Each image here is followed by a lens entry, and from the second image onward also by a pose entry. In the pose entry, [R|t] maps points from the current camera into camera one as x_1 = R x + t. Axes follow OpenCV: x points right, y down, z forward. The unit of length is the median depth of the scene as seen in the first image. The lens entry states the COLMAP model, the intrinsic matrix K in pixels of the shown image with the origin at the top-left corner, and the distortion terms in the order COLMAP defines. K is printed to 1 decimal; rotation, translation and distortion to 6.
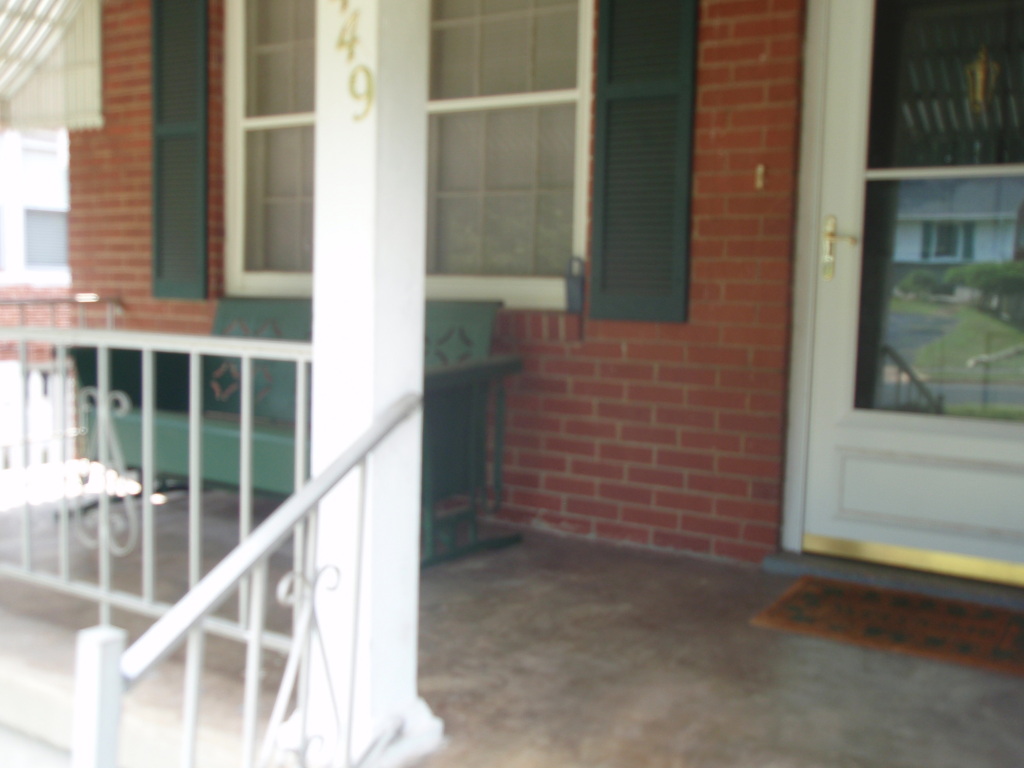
lens RADIAL K [[1090.2, 0, 512.0], [0, 1090.2, 384.0], [0, 0, 1]] dist [-0.004886, -0.013959]
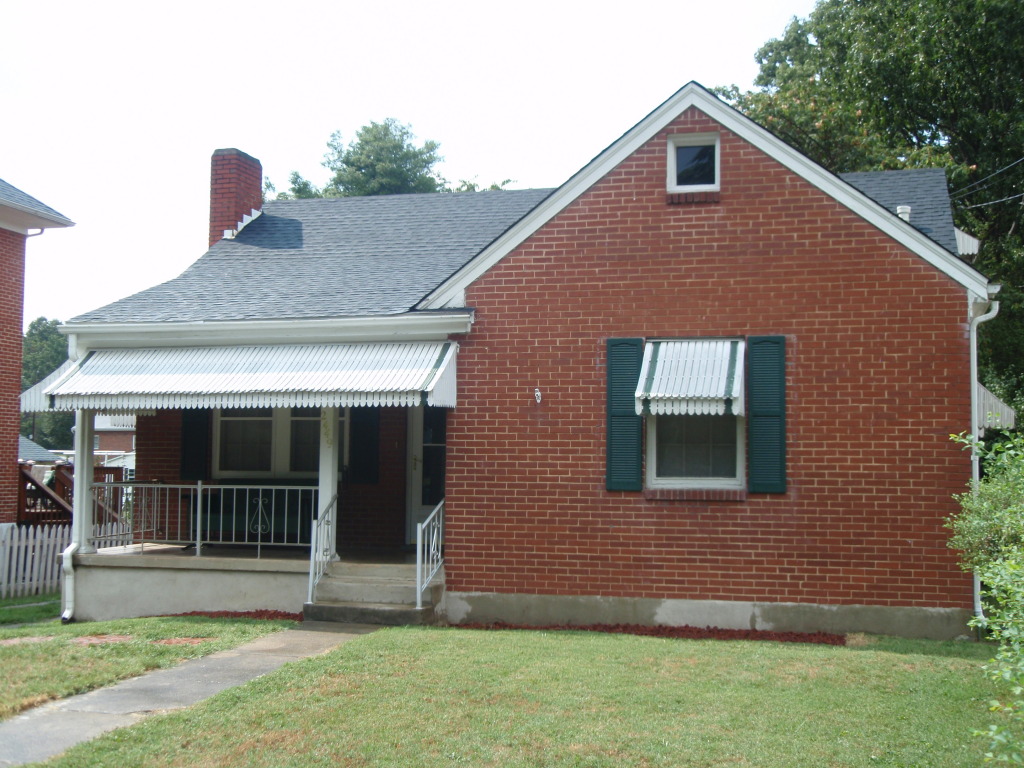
lens RADIAL K [[1304.9, 0, 512.0], [0, 1304.9, 384.0], [0, 0, 1]] dist [-0.030125, 0.057498]
pose [[0.954459, 0.002473, 0.298332, -1.012608], [0.041882, 0.988953, -0.142192, 0.360949], [-0.295388, 0.148211, 0.943811, -4.678914]]
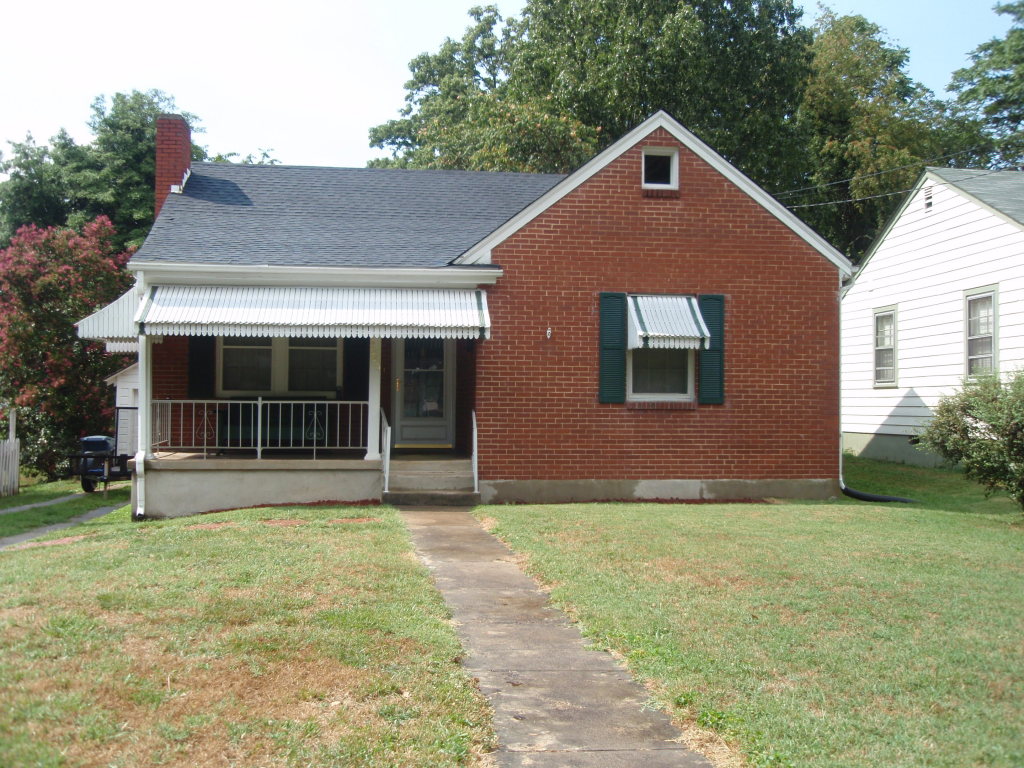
lens RADIAL K [[1090.2, 0, 512.0], [0, 1090.2, 384.0], [0, 0, 1]] dist [-0.004886, -0.013959]
pose [[0.768789, -0.007212, 0.639462, -3.267622], [0.069940, 0.994887, -0.072864, 0.356270], [-0.635666, 0.100741, 0.765362, -4.109642]]
